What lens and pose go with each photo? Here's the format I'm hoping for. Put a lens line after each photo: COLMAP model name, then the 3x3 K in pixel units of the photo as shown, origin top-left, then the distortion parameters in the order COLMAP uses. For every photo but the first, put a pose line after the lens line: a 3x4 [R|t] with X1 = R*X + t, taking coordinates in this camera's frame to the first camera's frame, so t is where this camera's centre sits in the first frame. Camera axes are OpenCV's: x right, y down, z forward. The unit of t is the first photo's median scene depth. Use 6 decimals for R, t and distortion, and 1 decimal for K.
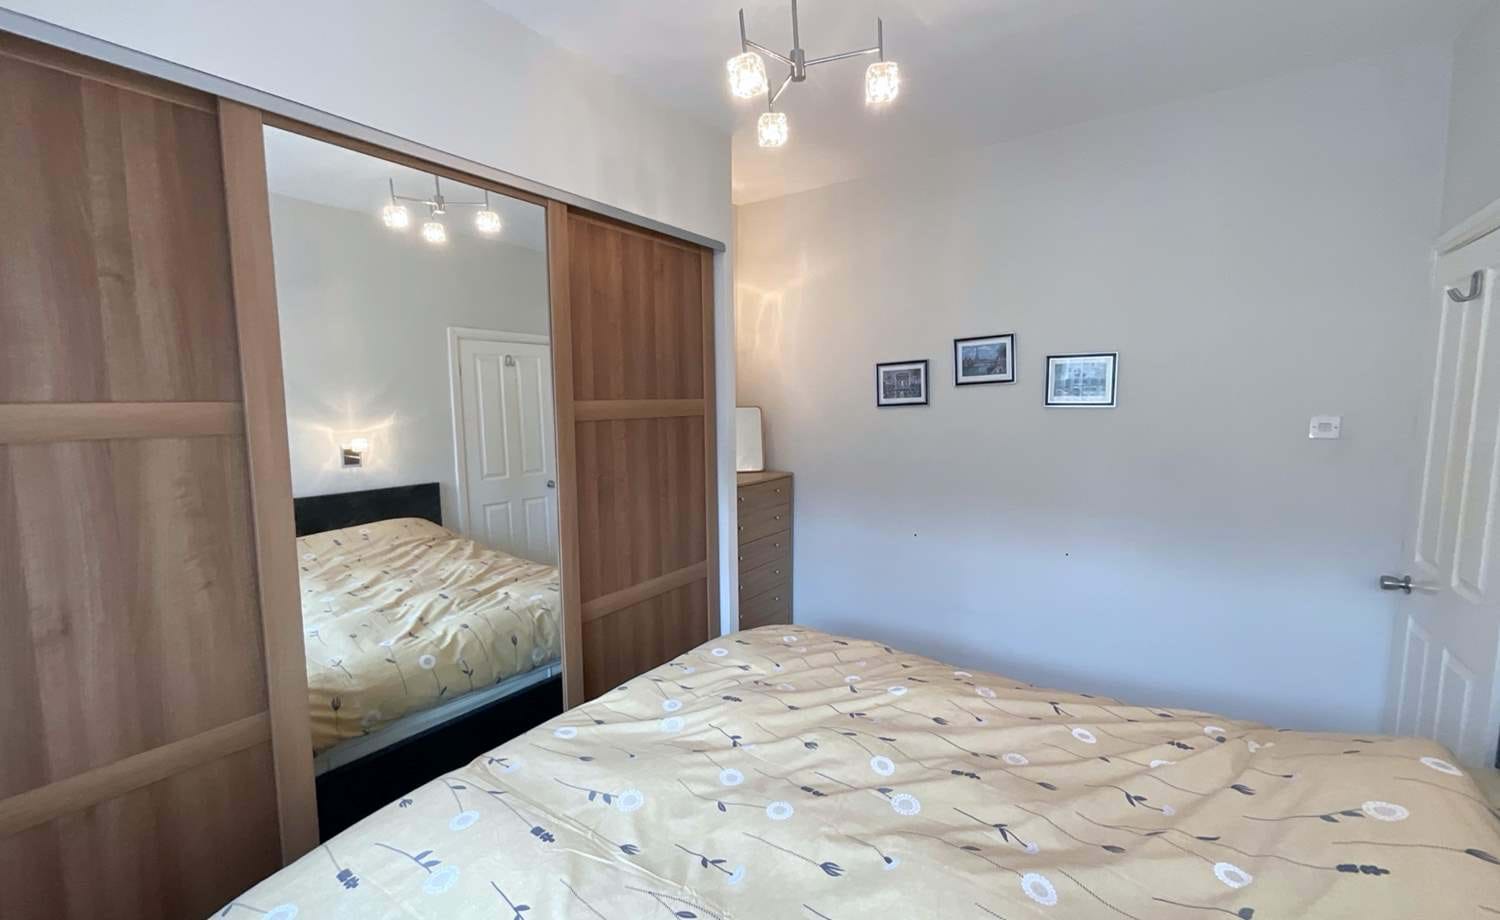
lens RADIAL K [[608.0, 0, 756.2], [0, 608.0, 466.1], [0, 0, 1]] dist [-0.002255, 0.000600]
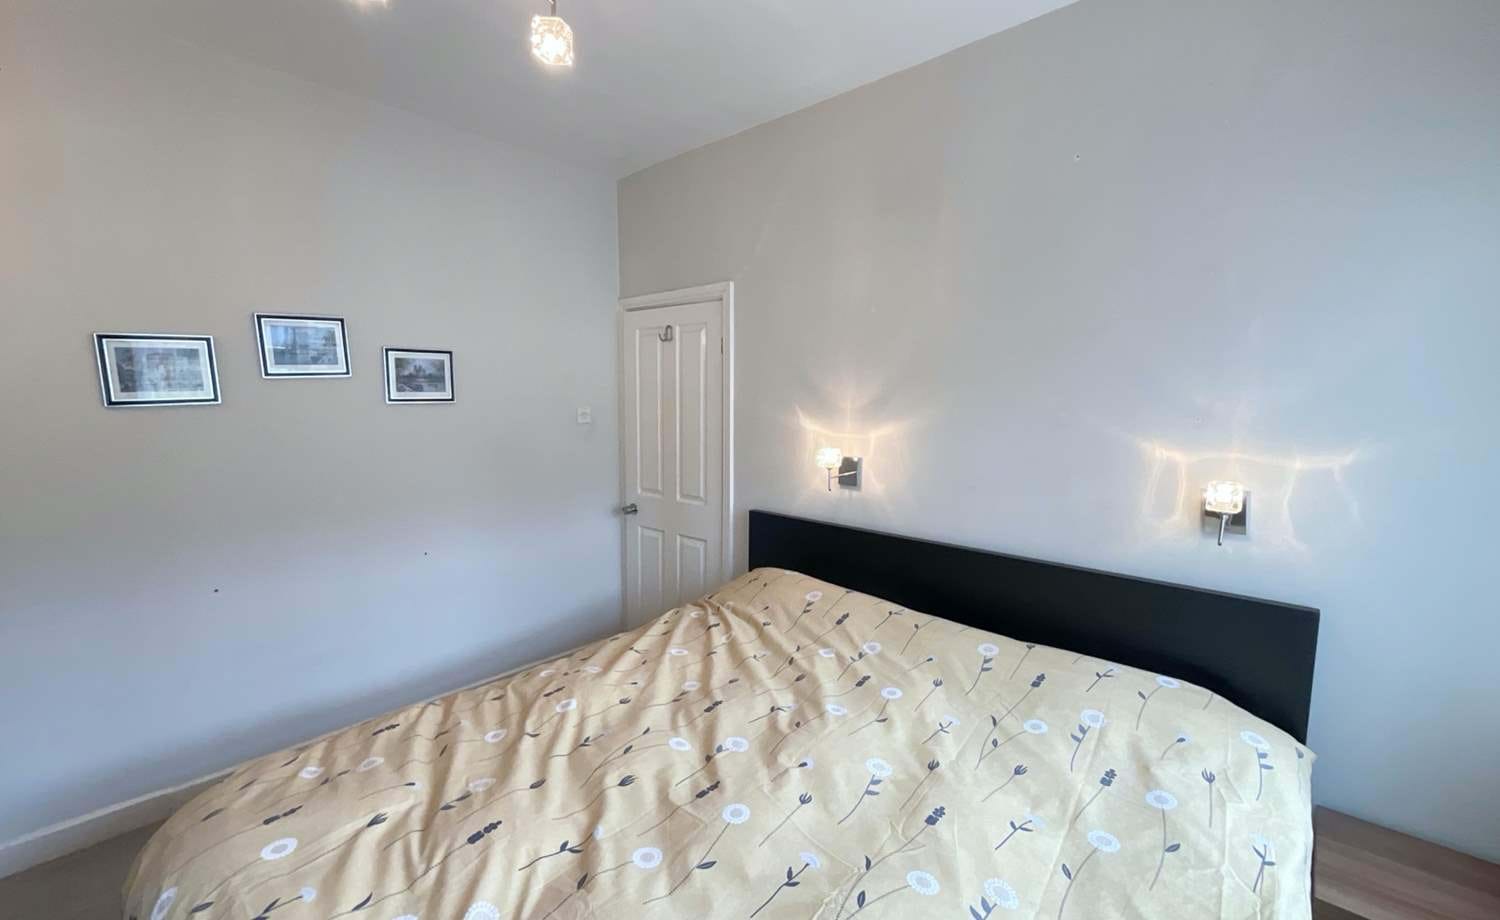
lens RADIAL K [[608.0, 0, 741.3], [0, 608.0, 468.1], [0, 0, 1]] dist [-0.002255, 0.000600]
pose [[0.134729, -0.114547, 0.984239, -0.549982], [0.104492, 0.989400, 0.100844, -0.054433], [-0.985358, 0.089258, 0.145270, 0.507067]]
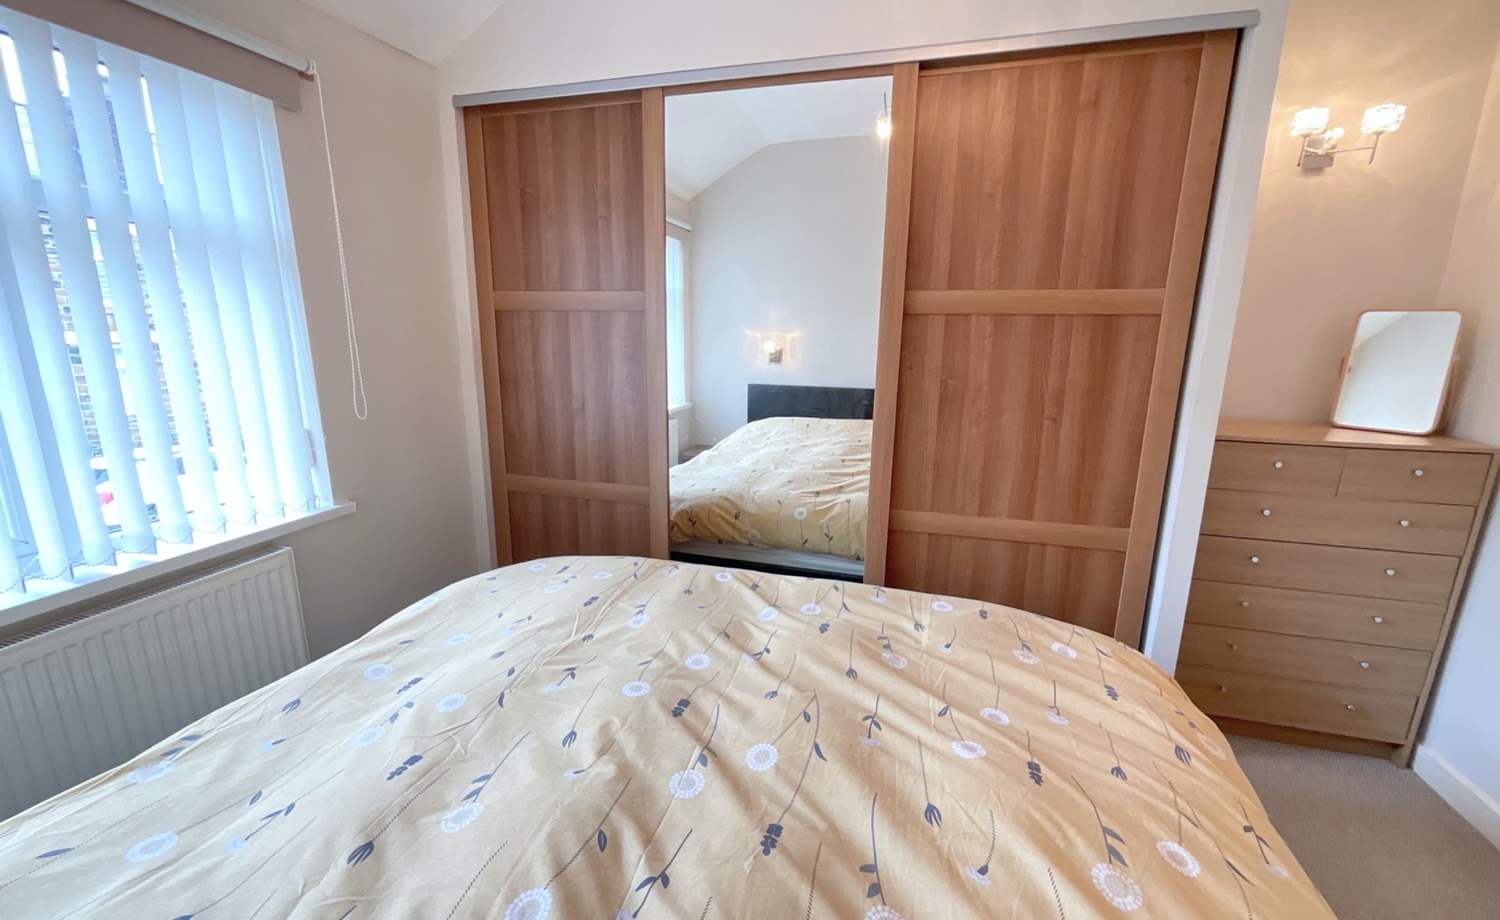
lens RADIAL K [[608.0, 0, 744.8], [0, 608.0, 461.7], [0, 0, 1]] dist [-0.002255, 0.000600]
pose [[0.333974, 0.215114, -0.917708, 0.582669], [-0.116498, 0.975565, 0.186280, 0.004370], [0.935355, 0.044698, 0.350874, 0.509972]]
